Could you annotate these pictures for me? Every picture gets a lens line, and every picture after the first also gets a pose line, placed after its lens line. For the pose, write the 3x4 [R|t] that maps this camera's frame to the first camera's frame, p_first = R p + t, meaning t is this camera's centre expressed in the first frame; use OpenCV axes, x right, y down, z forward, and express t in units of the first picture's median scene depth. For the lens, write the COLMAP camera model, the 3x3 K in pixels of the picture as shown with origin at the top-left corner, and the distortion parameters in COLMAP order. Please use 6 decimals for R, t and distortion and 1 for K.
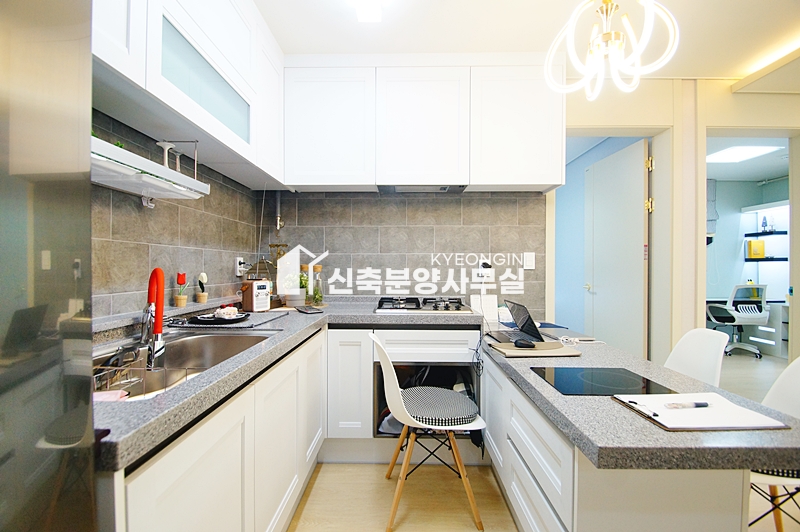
lens RADIAL K [[355.9, 0, 400.1], [0, 355.9, 269.4], [0, 0, 1]] dist [0.018552, -0.018745]
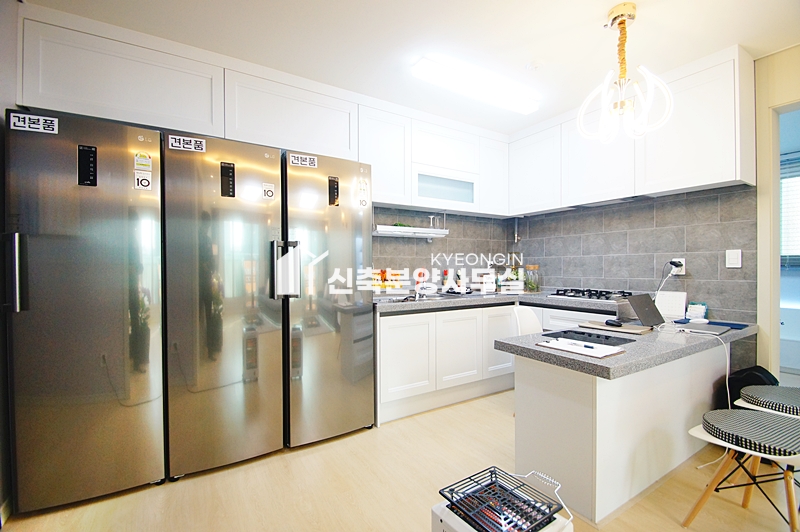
lens RADIAL K [[355.9, 0, 400.1], [0, 355.9, 269.4], [0, 0, 1]] dist [0.018552, -0.018745]
pose [[0.543562, -0.000110, -0.839369, 0.673944], [0.001017, 0.999999, 0.000527, 0.003290], [0.839368, -0.001140, 0.543562, -0.258215]]
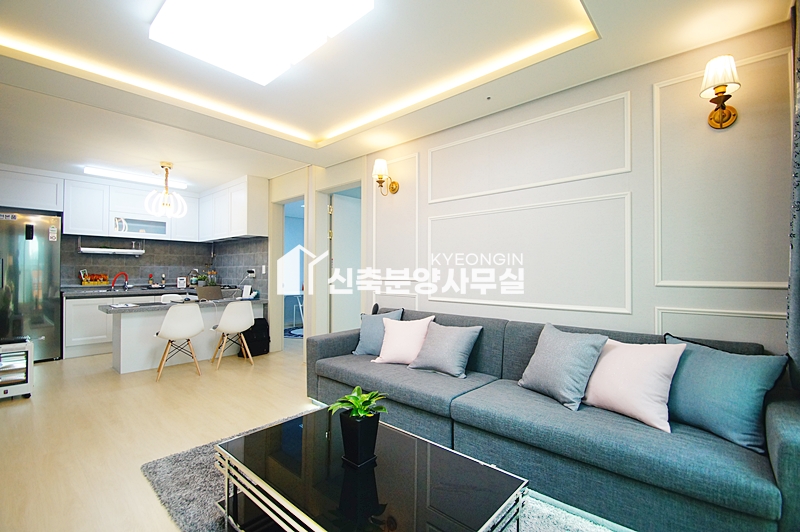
lens RADIAL K [[355.9, 0, 400.1], [0, 355.9, 269.4], [0, 0, 1]] dist [0.018552, -0.018745]
pose [[0.757053, -0.005652, -0.653329, 2.283708], [-0.005450, 0.999873, -0.014965, 0.001298], [0.653330, 0.014890, 0.756927, -0.038156]]
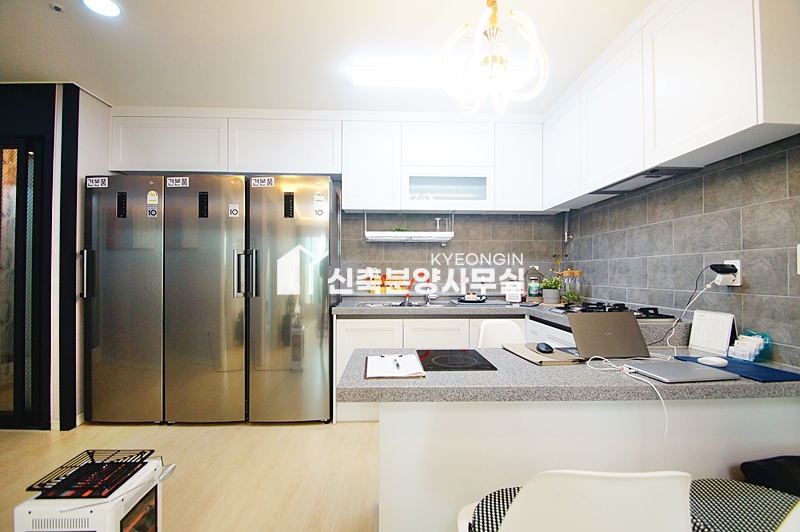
lens RADIAL K [[355.9, 0, 400.1], [0, 355.9, 269.4], [0, 0, 1]] dist [0.018552, -0.018745]
pose [[0.049296, -0.013493, -0.998693, 0.862632], [-0.007663, 0.999874, -0.013888, 0.003570], [0.998755, 0.008338, 0.049187, 0.356279]]
